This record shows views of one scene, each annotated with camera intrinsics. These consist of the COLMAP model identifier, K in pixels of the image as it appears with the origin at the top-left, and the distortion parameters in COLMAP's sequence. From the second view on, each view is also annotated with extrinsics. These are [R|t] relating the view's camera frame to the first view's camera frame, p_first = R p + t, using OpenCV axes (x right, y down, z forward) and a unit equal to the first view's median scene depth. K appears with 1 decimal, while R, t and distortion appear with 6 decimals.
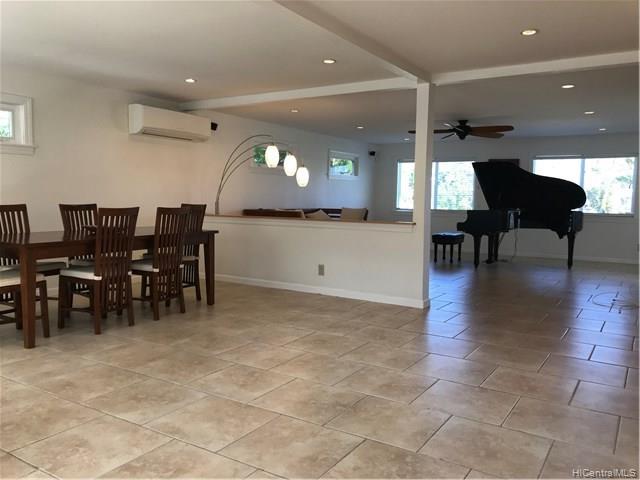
lens RADIAL K [[526.2, 0, 316.0], [0, 526.2, 238.5], [0, 0, 1]] dist [0.022699, -0.009862]
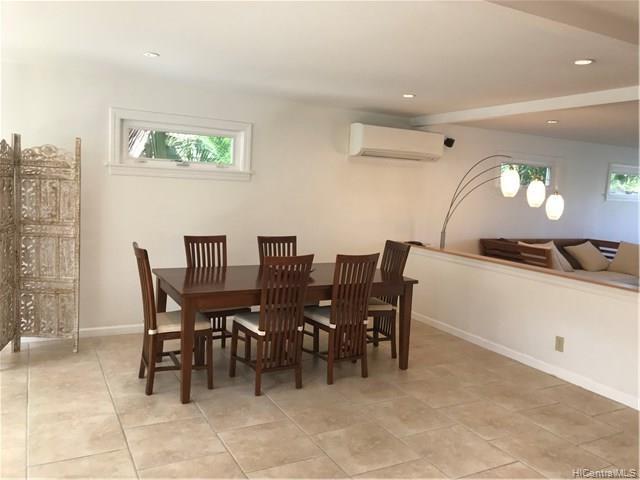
lens RADIAL K [[526.2, 0, 316.0], [0, 526.2, 238.5], [0, 0, 1]] dist [0.022699, -0.009862]
pose [[0.872967, 0.074450, -0.482064, 0.055780], [-0.073798, 0.997066, 0.020347, -0.073446], [0.482164, 0.017814, 0.875900, 0.179804]]
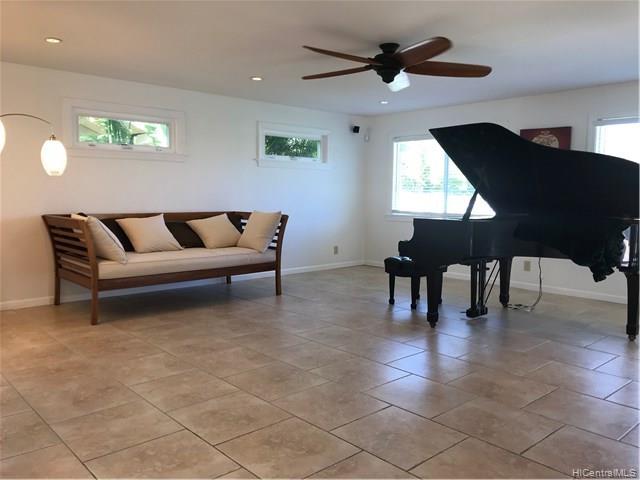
lens RADIAL K [[526.2, 0, 316.0], [0, 526.2, 238.5], [0, 0, 1]] dist [0.022699, -0.009862]
pose [[0.972600, 0.015490, -0.231970, 0.442959], [-0.013133, 0.999845, 0.011702, -0.054001], [0.232115, -0.008335, 0.972653, 0.647698]]
